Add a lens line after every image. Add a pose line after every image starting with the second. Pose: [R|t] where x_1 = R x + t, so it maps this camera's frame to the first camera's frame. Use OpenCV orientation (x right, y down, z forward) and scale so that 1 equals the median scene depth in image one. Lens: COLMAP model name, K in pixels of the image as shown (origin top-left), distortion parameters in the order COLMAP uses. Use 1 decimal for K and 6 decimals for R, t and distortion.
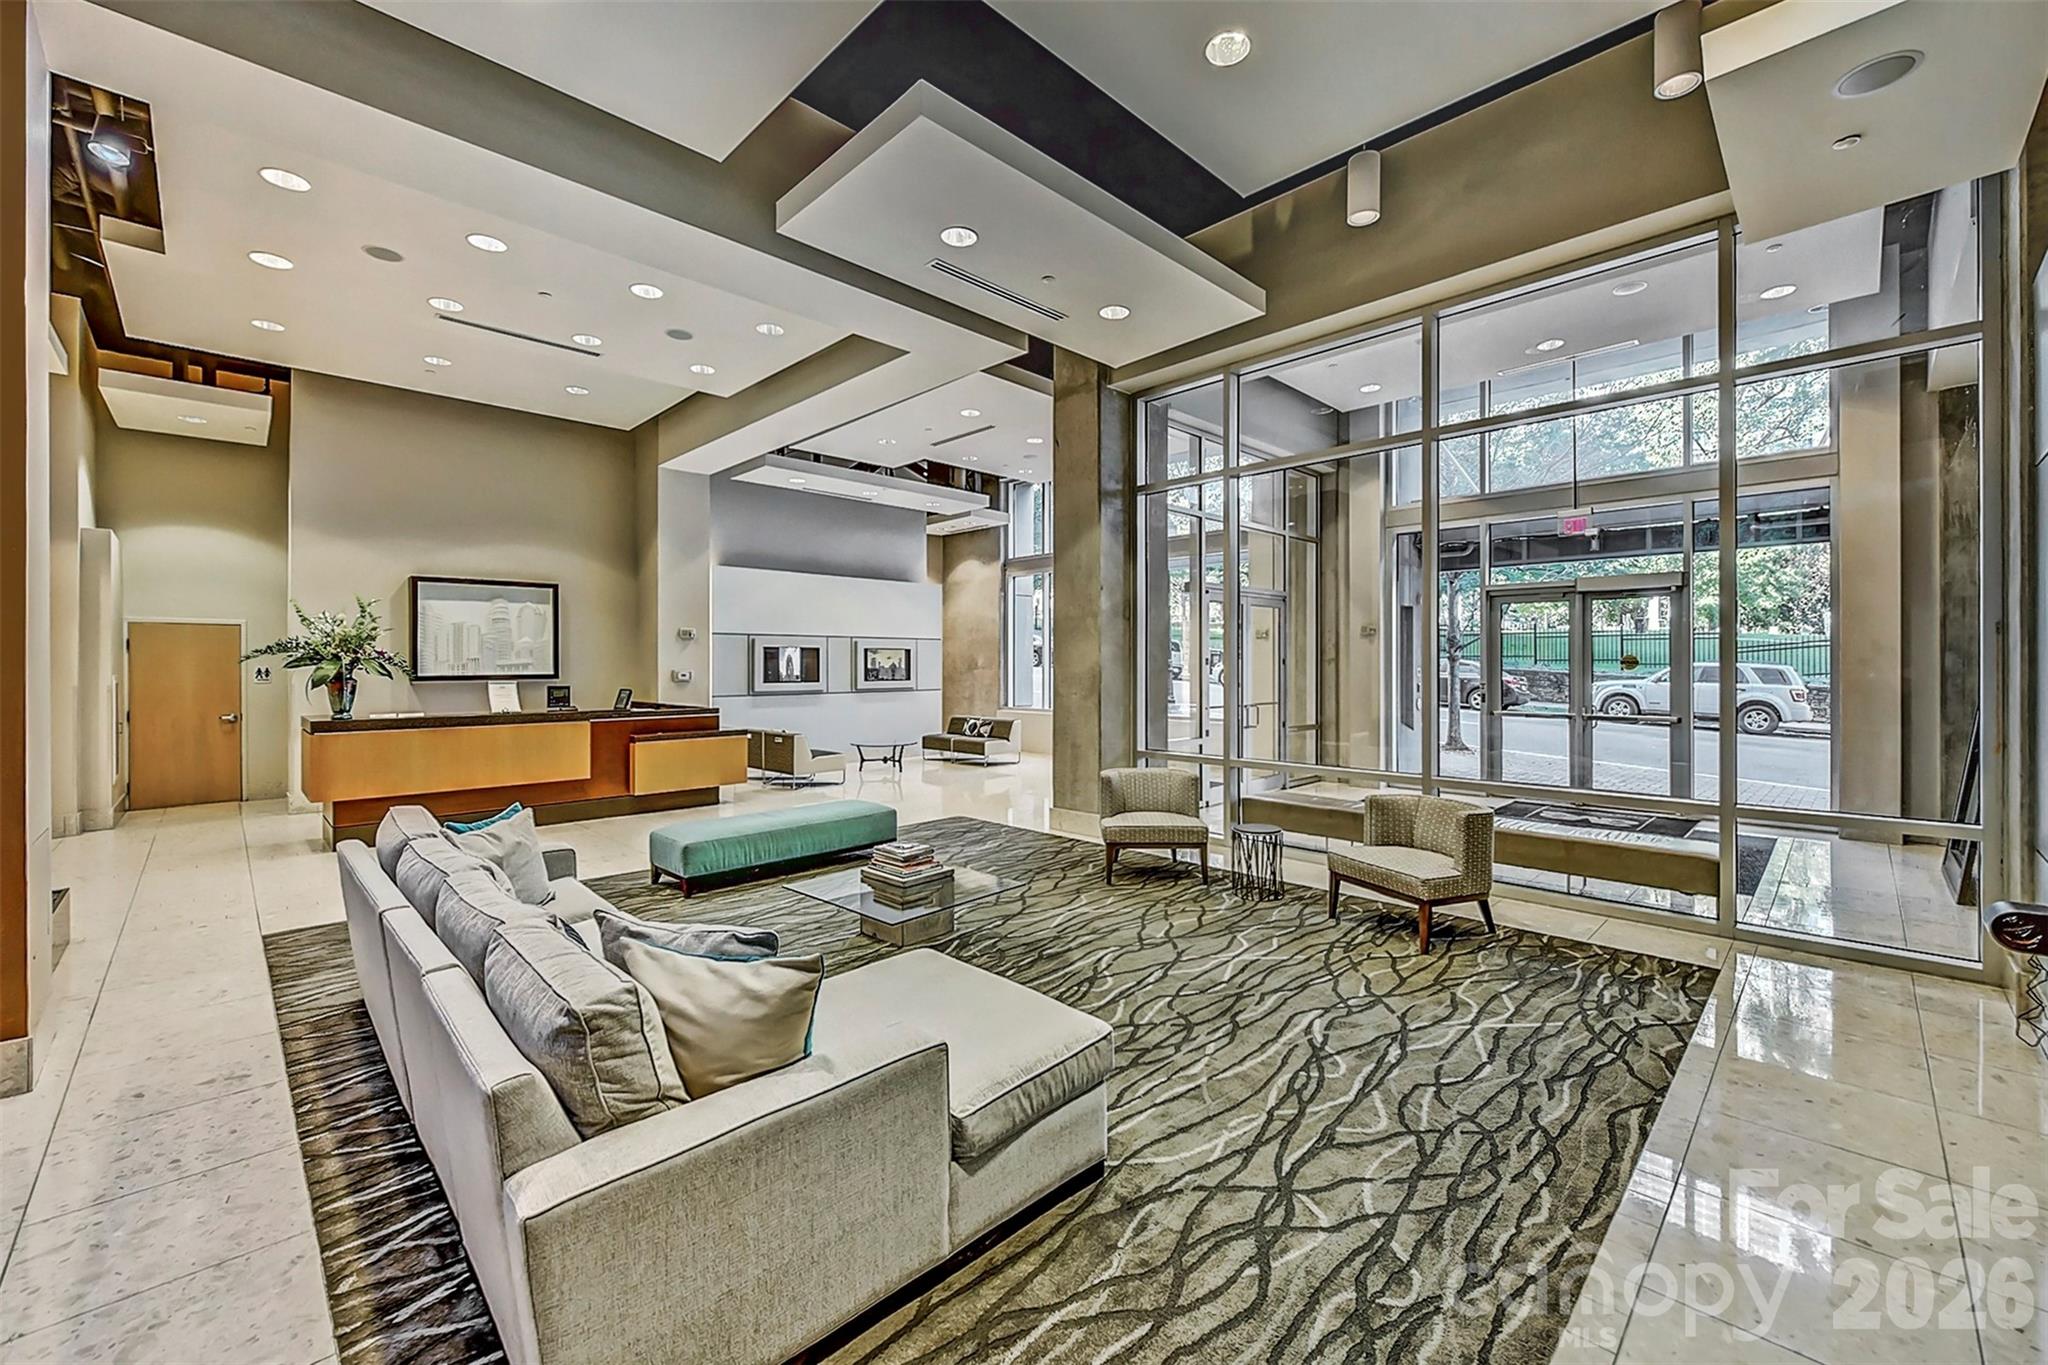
lens RADIAL K [[815.3, 0, 1035.3], [0, 815.3, 662.2], [0, 0, 1]] dist [0.016672, -0.000051]
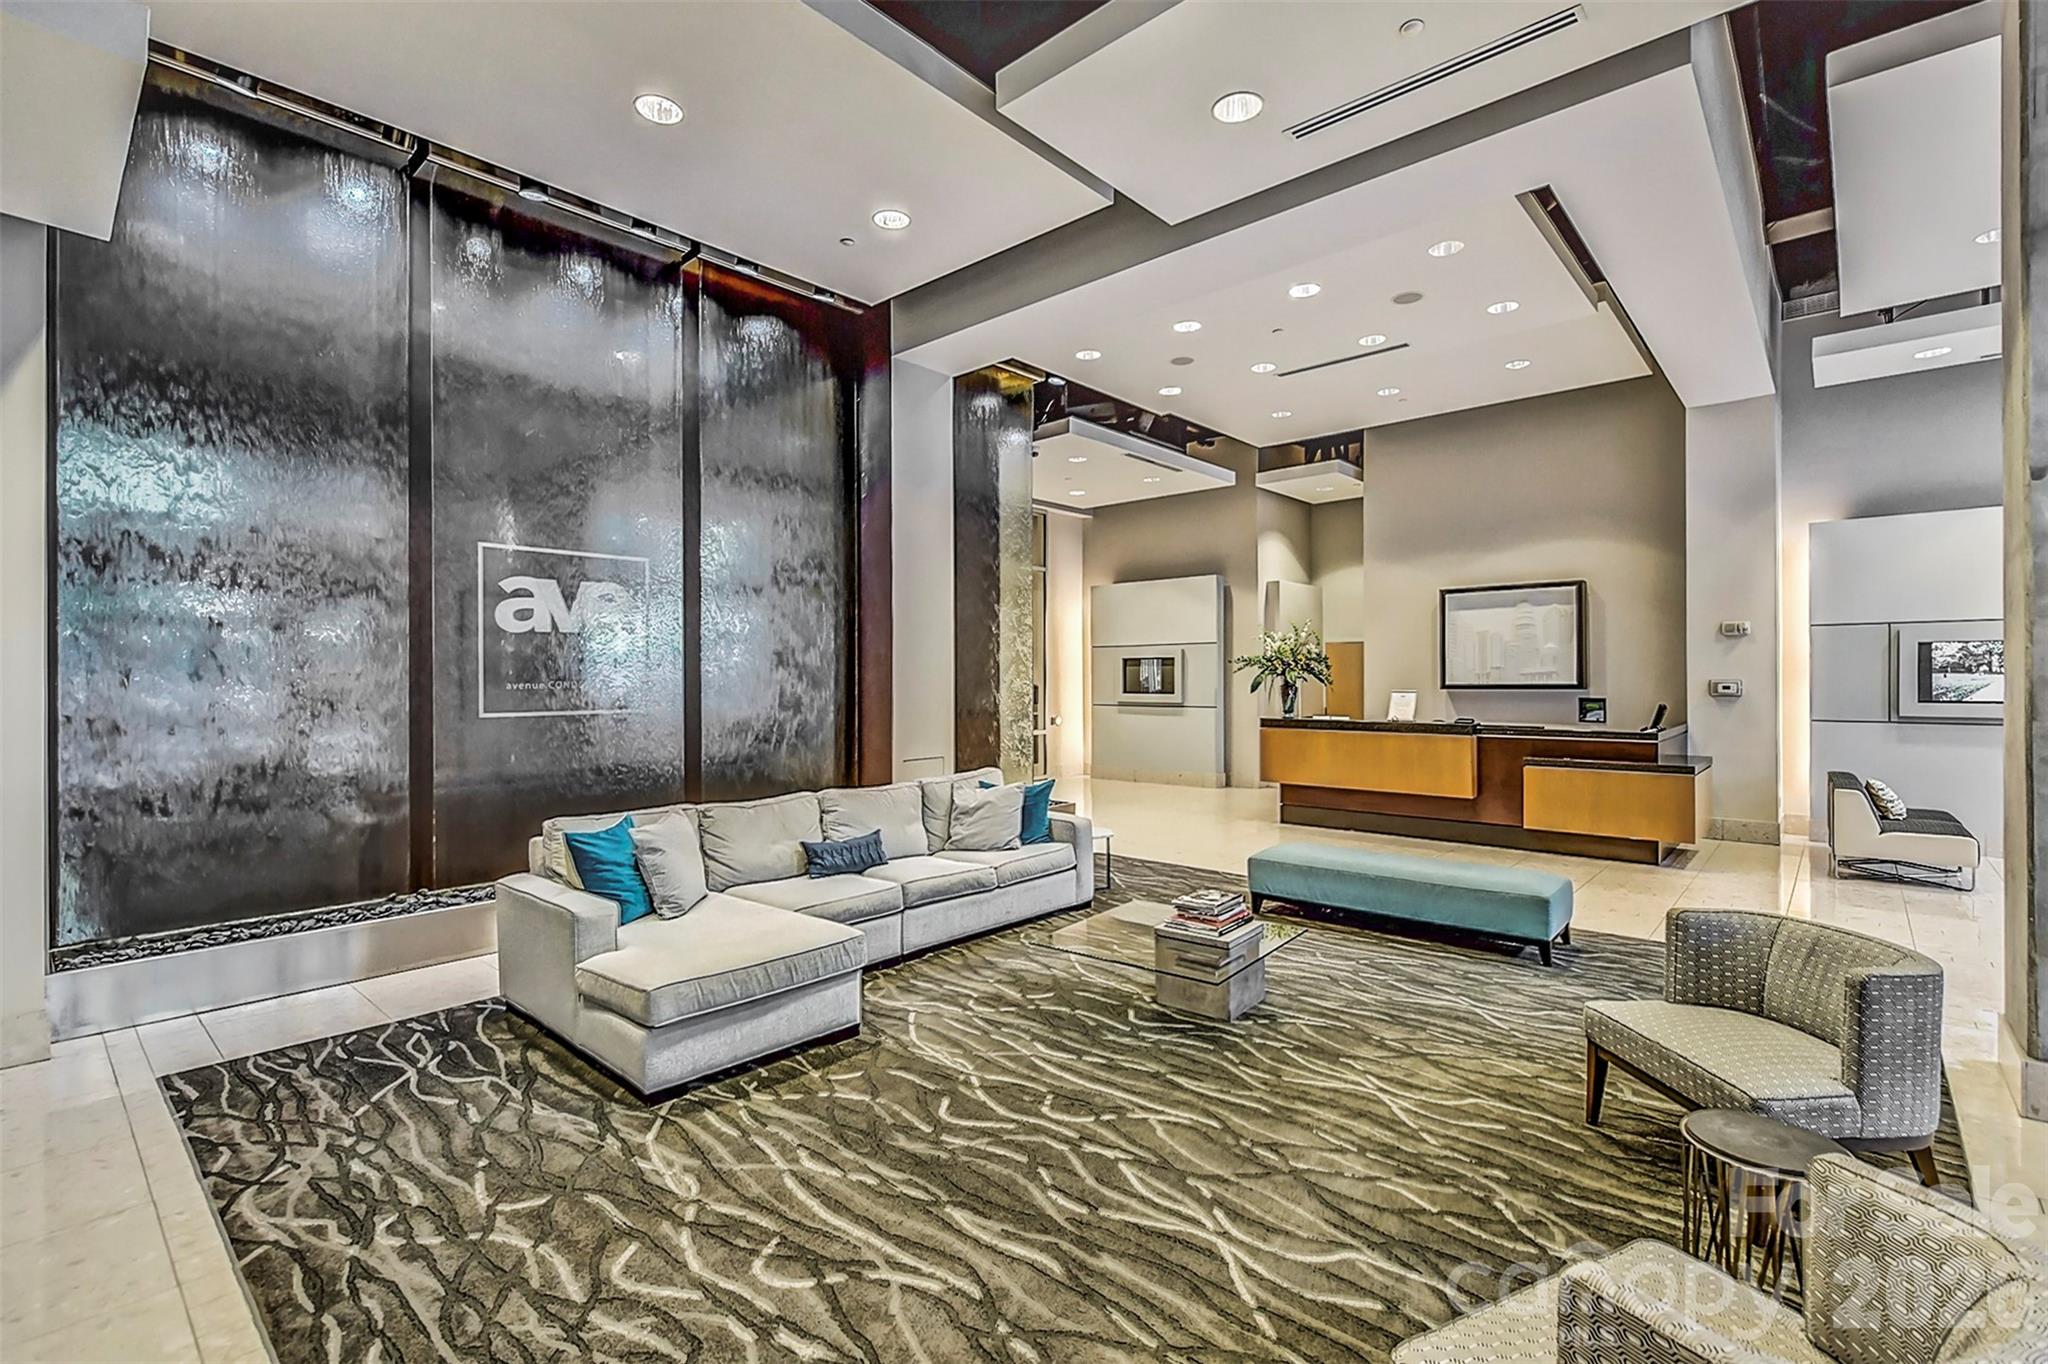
lens RADIAL K [[918.6, 0, 1023.1], [0, 918.6, 675.4], [0, 0, 1]] dist [-0.001683, -0.000301]
pose [[0.059317, 0.002040, -0.998237, 0.518610], [0.006305, 0.999977, 0.002418, -0.000910], [0.998219, -0.006438, 0.059303, 0.525892]]
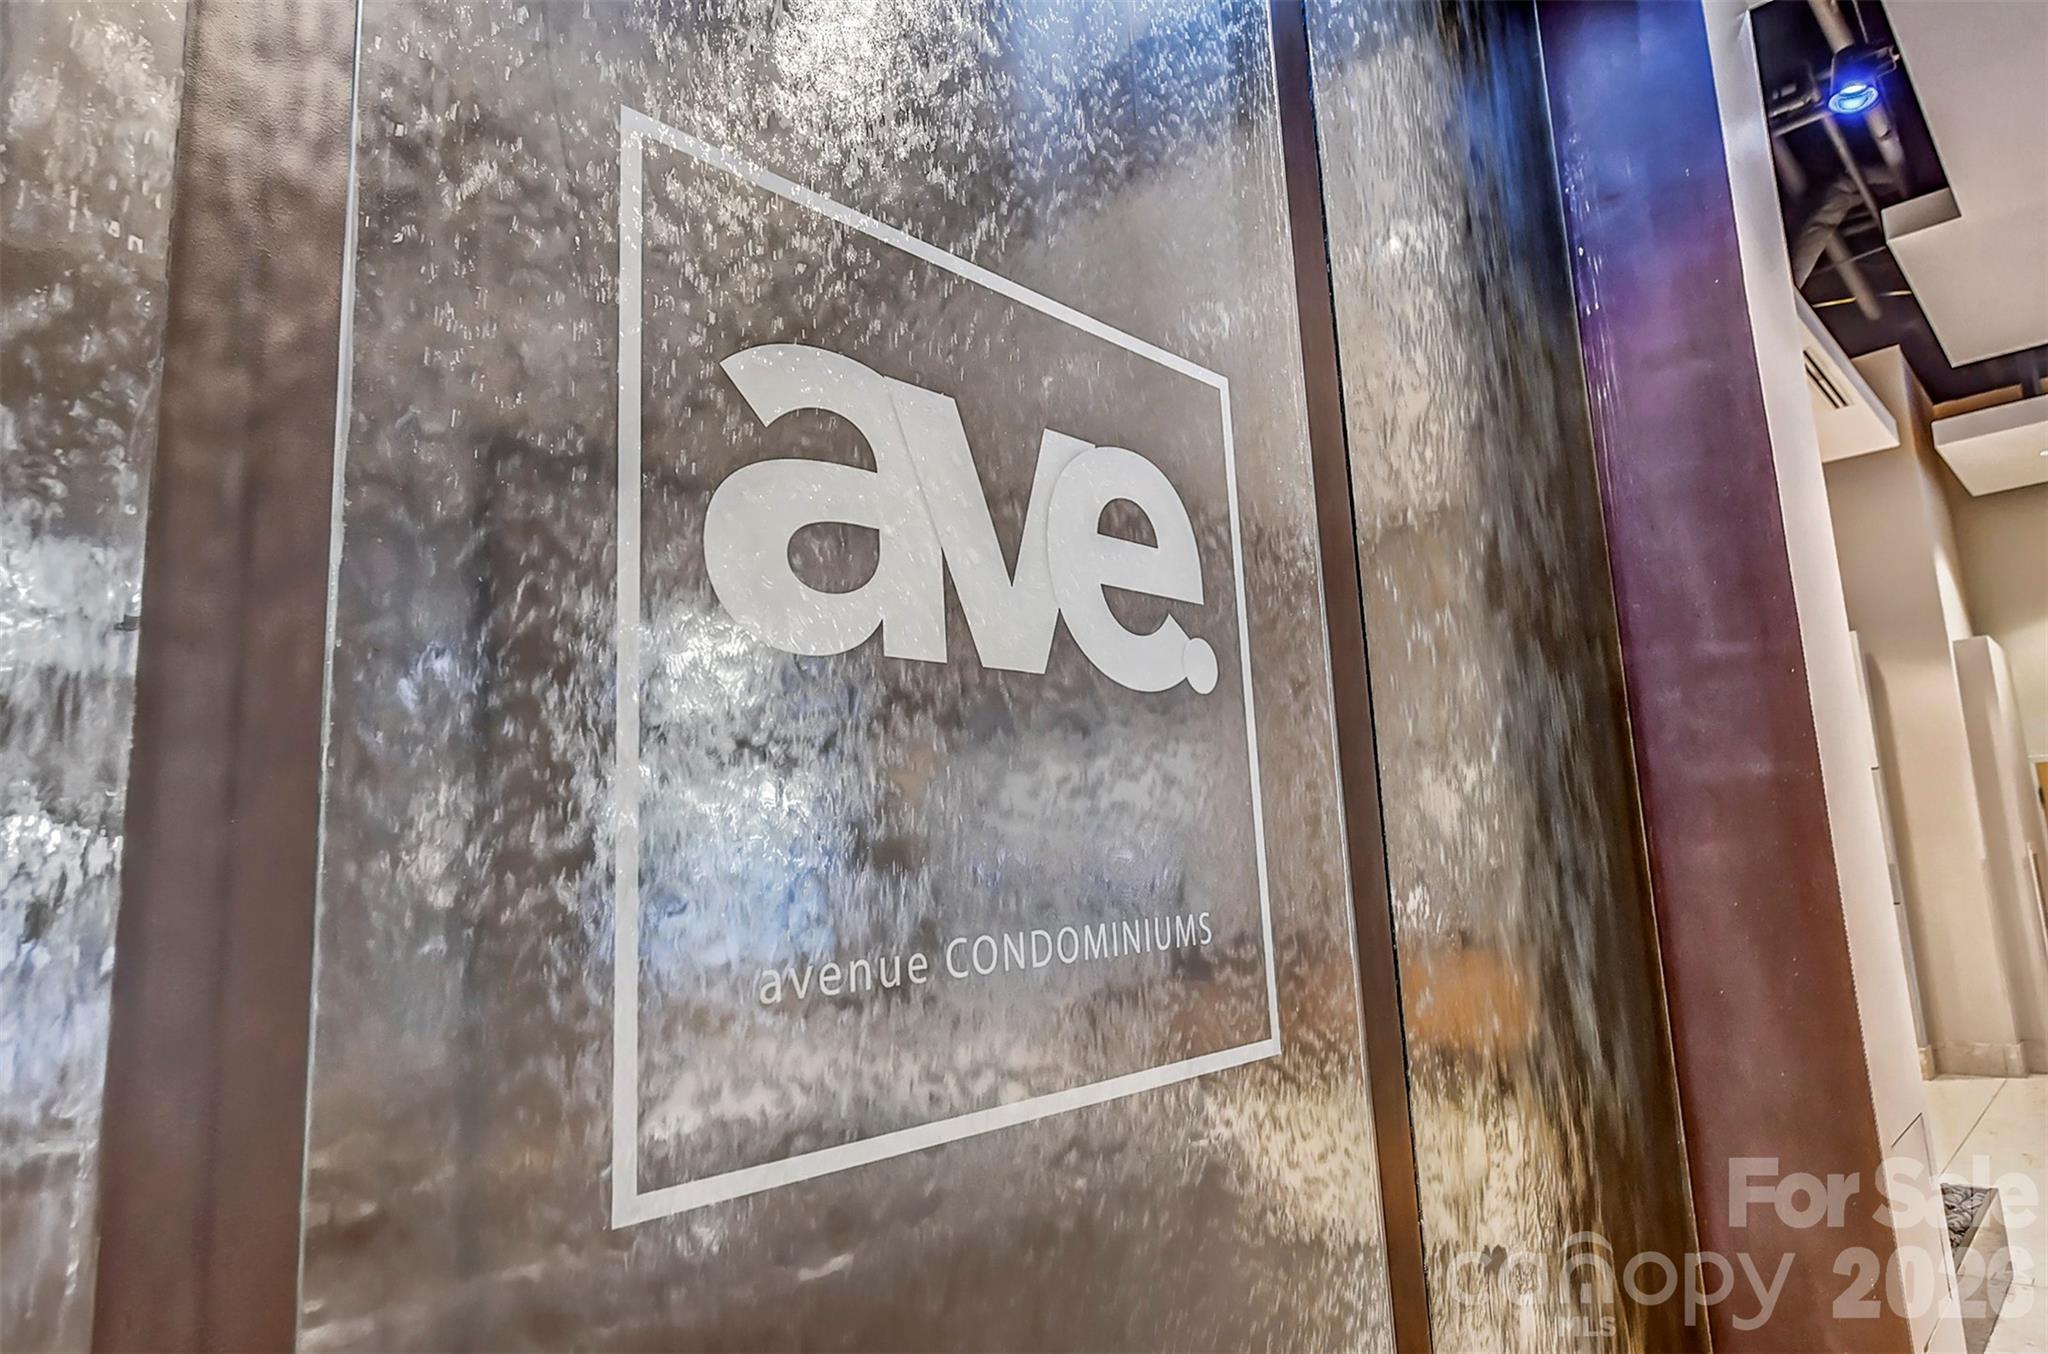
lens RADIAL K [[1189.0, 0, 1024.0], [0, 1189.0, 677.0], [0, 0, 1]] dist [0.000228, 0.000268]
pose [[0.016064, -0.164164, -0.986302, -0.134577], [0.056393, 0.985008, -0.163030, -0.005463], [0.998279, -0.053001, 0.025081, 0.159630]]
